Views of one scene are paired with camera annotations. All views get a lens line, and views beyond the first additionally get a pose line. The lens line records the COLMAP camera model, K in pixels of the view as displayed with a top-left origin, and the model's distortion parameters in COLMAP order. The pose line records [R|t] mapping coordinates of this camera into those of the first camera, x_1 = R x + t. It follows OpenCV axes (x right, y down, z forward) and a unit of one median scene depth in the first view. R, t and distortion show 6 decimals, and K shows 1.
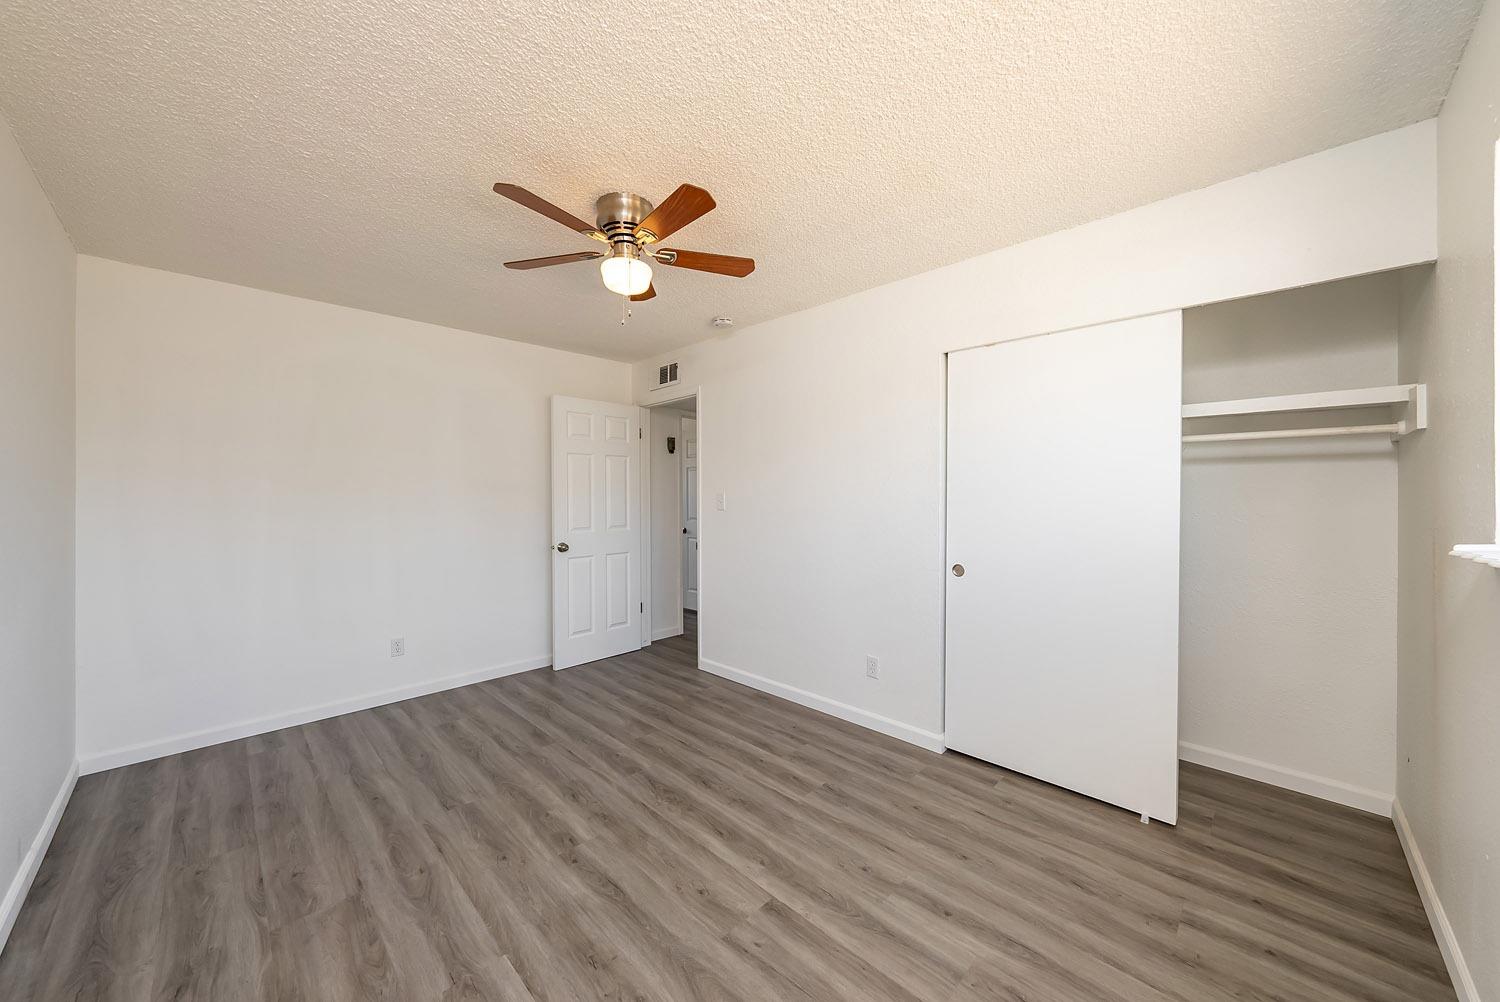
lens RADIAL K [[553.9, 0, 745.8], [0, 553.9, 488.9], [0, 0, 1]] dist [0.000238, 0.000143]
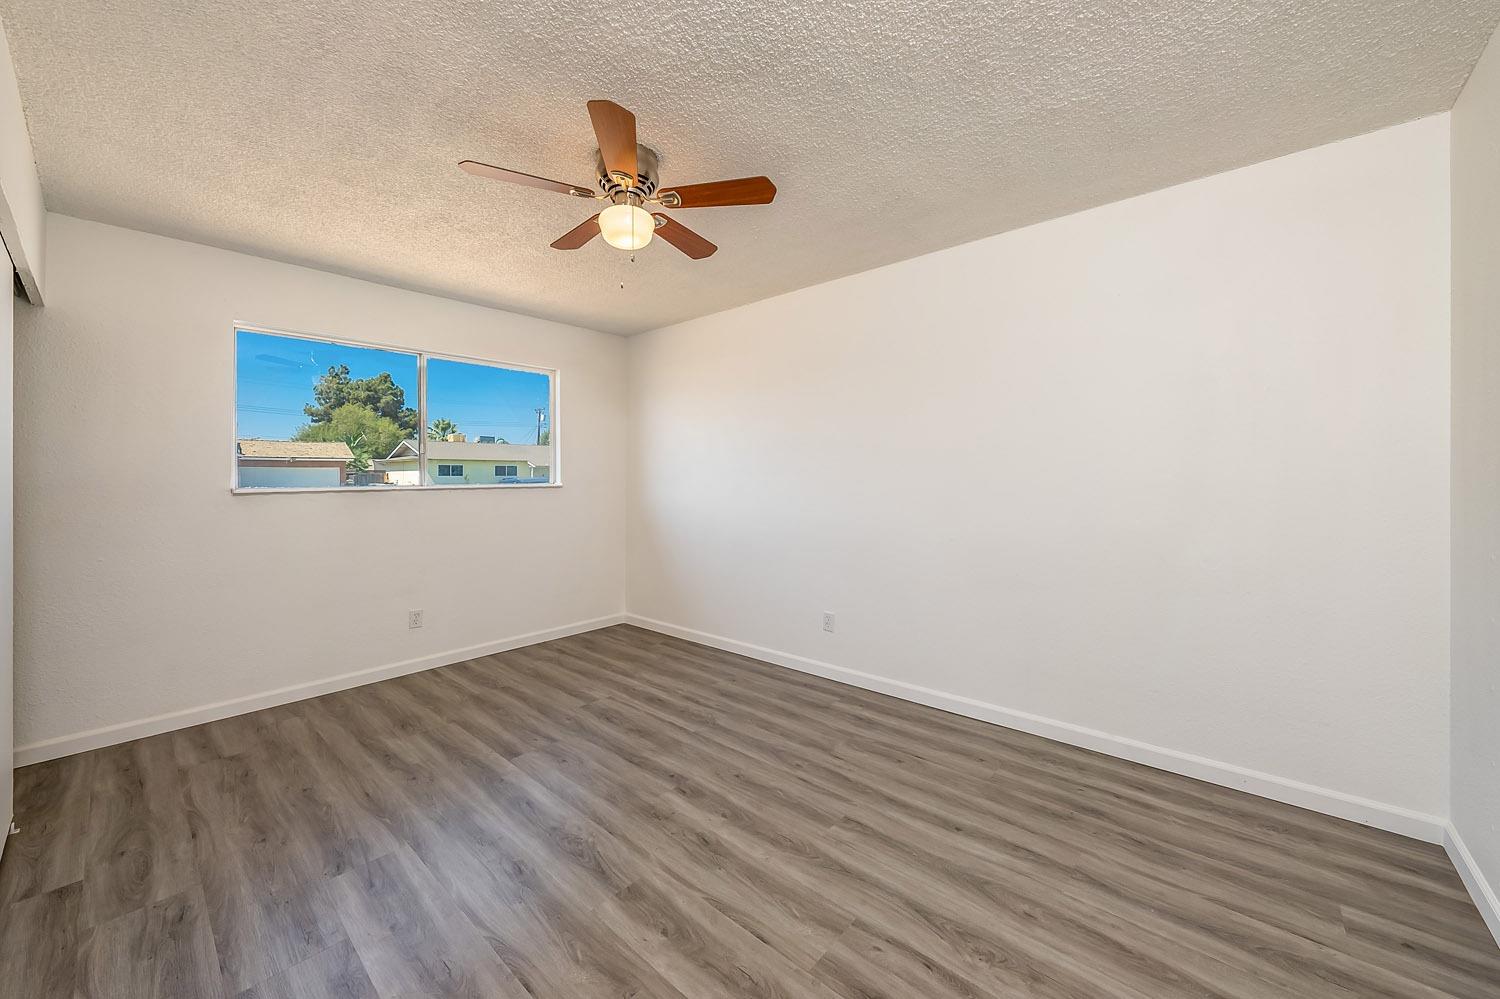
lens RADIAL K [[553.9, 0, 745.8], [0, 553.9, 487.4], [0, 0, 1]] dist [0.000238, 0.000143]
pose [[-0.997438, 0.008332, -0.071046, -0.327740], [0.007960, 0.999953, 0.005516, 0.070189], [0.071088, 0.004936, -0.997458, 1.823209]]
